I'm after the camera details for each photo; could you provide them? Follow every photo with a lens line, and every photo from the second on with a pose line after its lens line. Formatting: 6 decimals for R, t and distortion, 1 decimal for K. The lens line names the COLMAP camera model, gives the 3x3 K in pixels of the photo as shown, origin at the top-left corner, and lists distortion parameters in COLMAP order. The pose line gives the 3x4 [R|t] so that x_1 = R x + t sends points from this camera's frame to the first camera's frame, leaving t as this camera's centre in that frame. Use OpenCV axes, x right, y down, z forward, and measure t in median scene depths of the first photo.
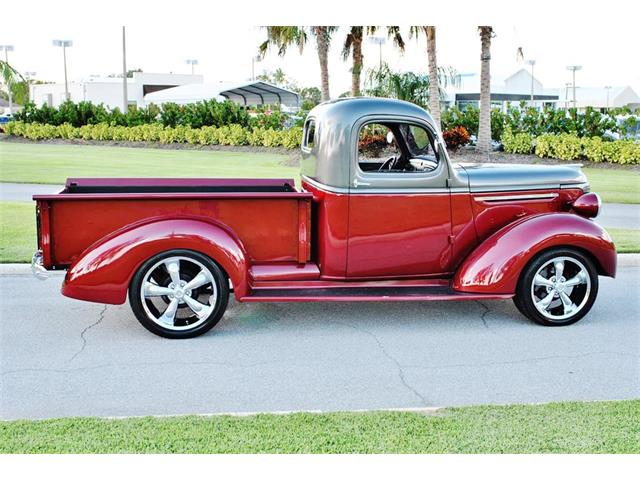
lens RADIAL K [[842.8, 0, 320.0], [0, 842.8, 240.0], [0, 0, 1]] dist [-0.069463, 0.040849]
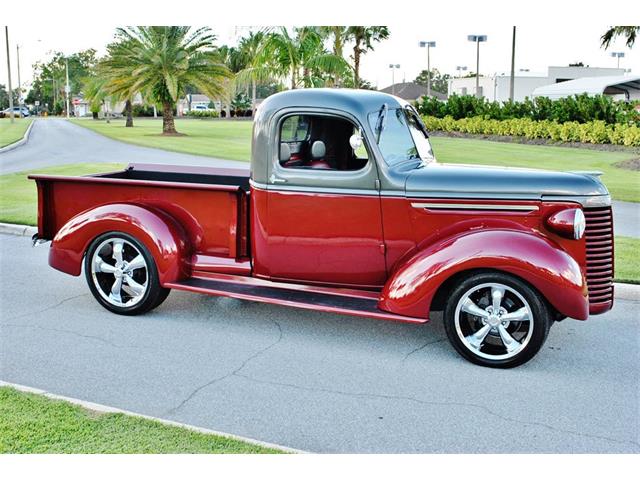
lens RADIAL K [[842.8, 0, 320.0], [0, 842.8, 240.0], [0, 0, 1]] dist [-0.069463, 0.040849]
pose [[0.839203, 0.091088, -0.536136, 0.177545], [-0.087608, 0.995640, 0.032025, -0.009943], [0.536715, 0.020094, 0.843524, 0.066488]]
